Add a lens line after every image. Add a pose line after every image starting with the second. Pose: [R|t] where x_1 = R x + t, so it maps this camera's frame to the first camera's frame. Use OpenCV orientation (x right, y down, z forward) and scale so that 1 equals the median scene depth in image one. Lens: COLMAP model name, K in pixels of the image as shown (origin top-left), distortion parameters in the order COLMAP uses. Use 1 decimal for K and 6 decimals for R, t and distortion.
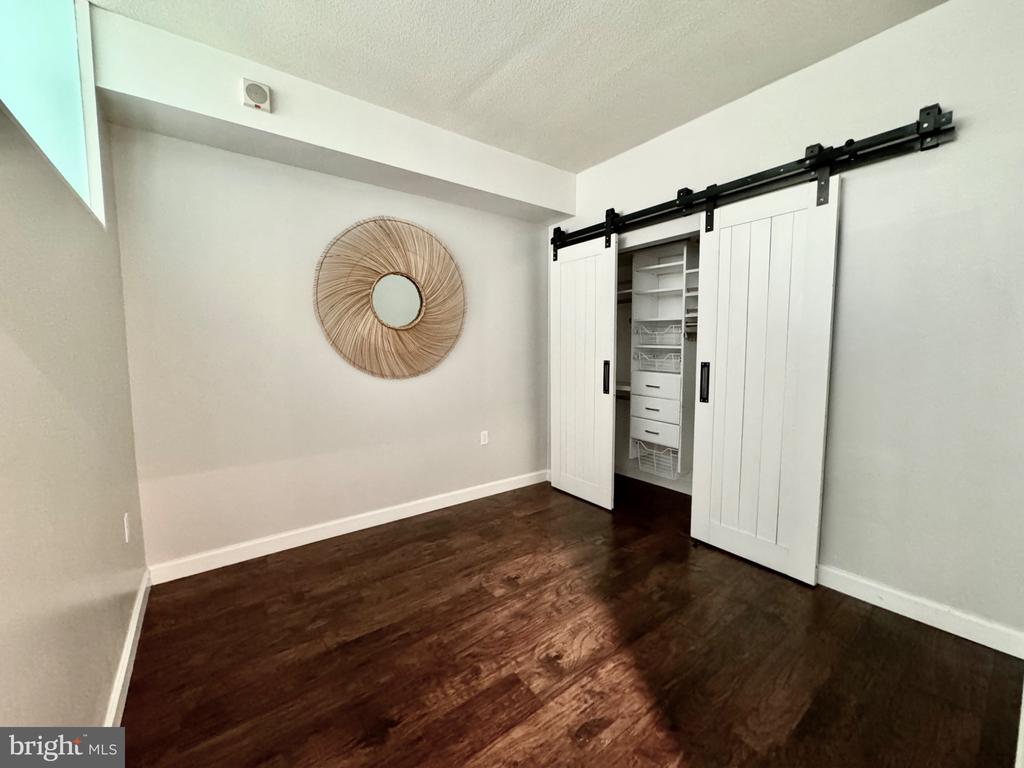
lens RADIAL K [[407.9, 0, 512.7], [0, 407.9, 381.0], [0, 0, 1]] dist [-0.005296, 0.000393]
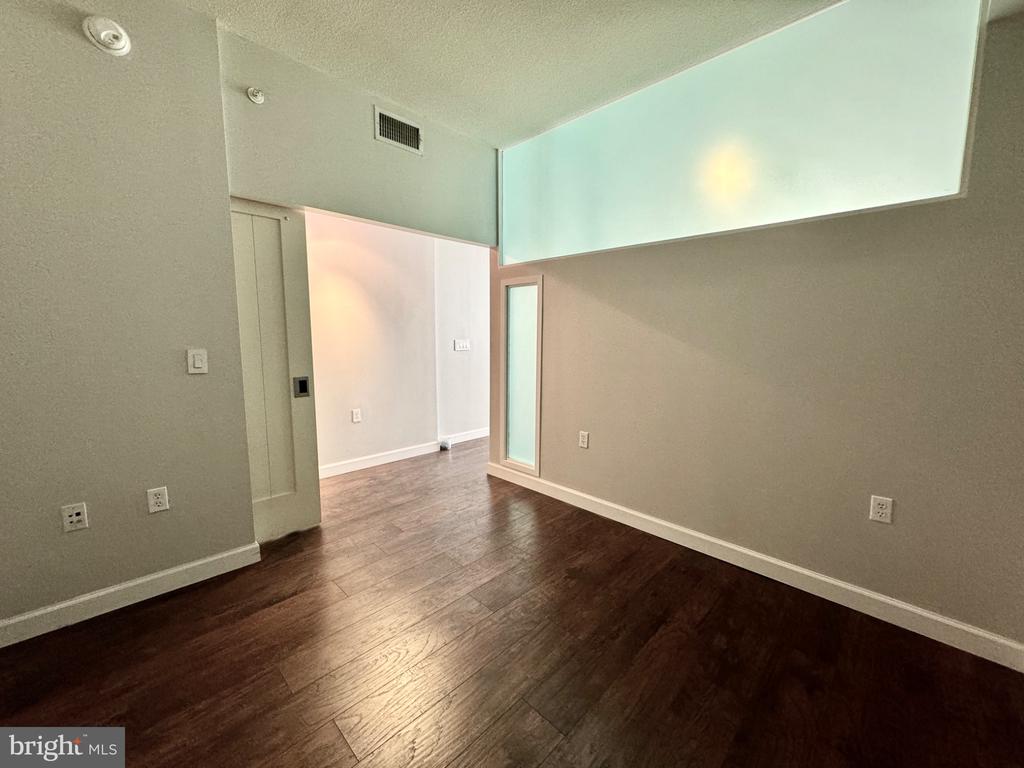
lens RADIAL K [[407.9, 0, 512.6], [0, 407.9, 382.7], [0, 0, 1]] dist [-0.005296, 0.000393]
pose [[-0.990218, 0.007499, -0.139326, 0.098959], [-0.021486, 0.978448, 0.205371, -0.144431], [0.137864, 0.206356, -0.968716, 1.879978]]
